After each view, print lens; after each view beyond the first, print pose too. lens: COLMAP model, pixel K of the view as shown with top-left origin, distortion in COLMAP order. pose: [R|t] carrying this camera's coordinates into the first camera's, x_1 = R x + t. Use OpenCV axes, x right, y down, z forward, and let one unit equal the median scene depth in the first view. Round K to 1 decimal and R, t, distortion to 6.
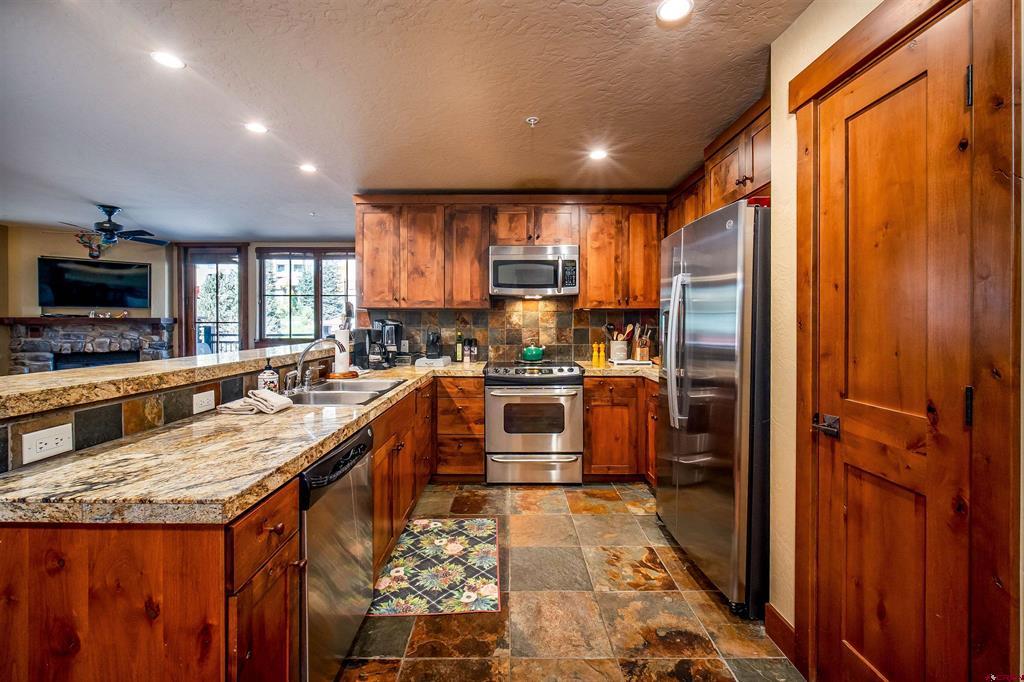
lens RADIAL K [[419.1, 0, 516.7], [0, 419.1, 325.3], [0, 0, 1]] dist [-0.011847, -0.000063]
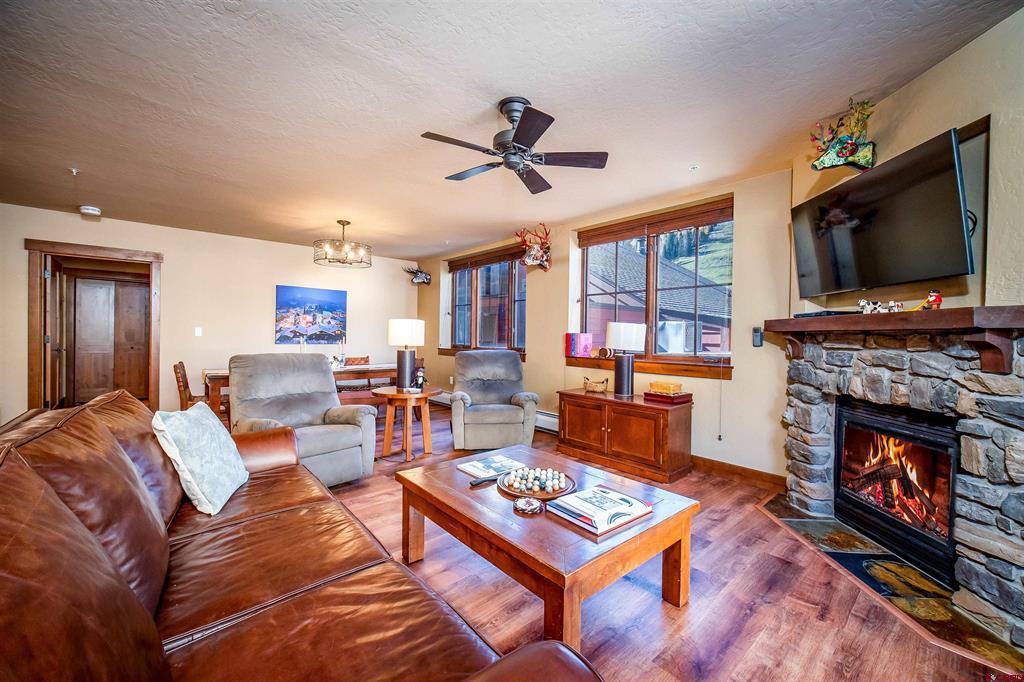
lens RADIAL K [[399.0, 0, 512.0], [0, 399.0, 341.0], [0, 0, 1]] dist [-0.002075, -0.000120]
pose [[-0.745249, 0.001527, -0.666785, -0.759267], [-0.018067, 0.999584, 0.022482, 0.006204], [0.666542, 0.028801, -0.744911, 1.636213]]
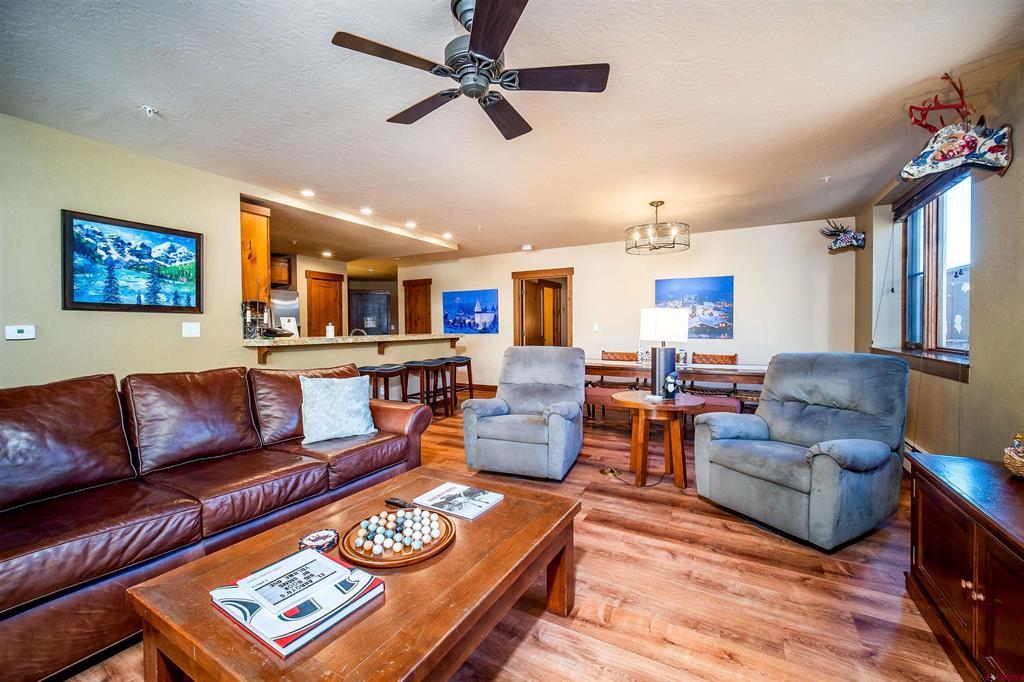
lens RADIAL K [[410.9, 0, 515.8], [0, 410.9, 328.7], [0, 0, 1]] dist [-0.013565, -0.000179]
pose [[-0.875553, 0.005162, 0.483094, -1.409503], [0.011853, 0.999871, 0.010797, 0.008741], [-0.482976, 0.015180, -0.875502, 1.551607]]
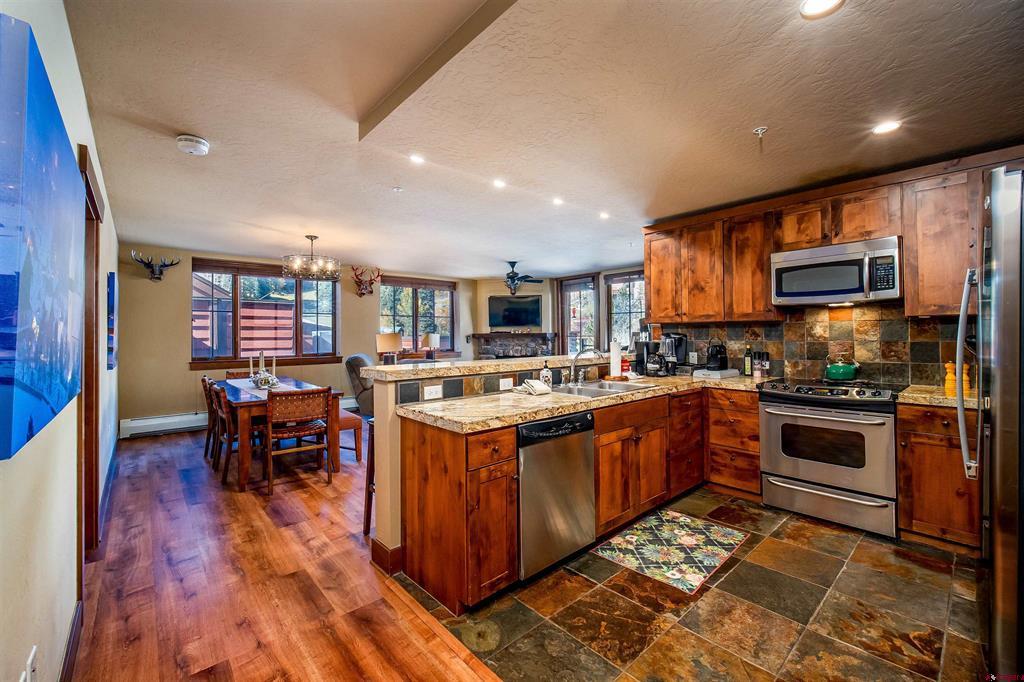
lens RADIAL K [[424.8, 0, 512.8], [0, 424.8, 336.0], [0, 0, 1]] dist [-0.029640, -0.000002]
pose [[0.653913, -0.004925, -0.756554, 0.264032], [0.002770, 0.999988, -0.004116, -0.002590], [0.756565, 0.000596, 0.653919, -0.052043]]
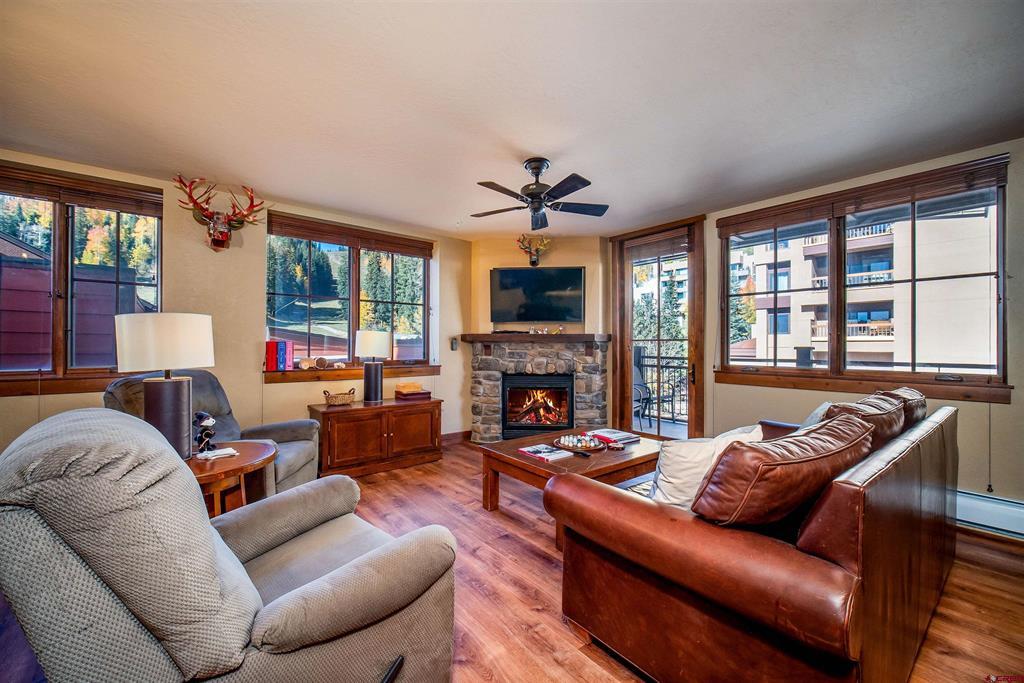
lens RADIAL K [[407.7, 0, 512.0], [0, 407.7, 341.5], [0, 0, 1]] dist [-0.002463, 0.000017]
pose [[0.620492, -0.003385, -0.784206, -0.587676], [-0.011968, 0.999833, -0.013786, 0.015205], [0.784122, 0.017939, 0.620348, 0.672726]]
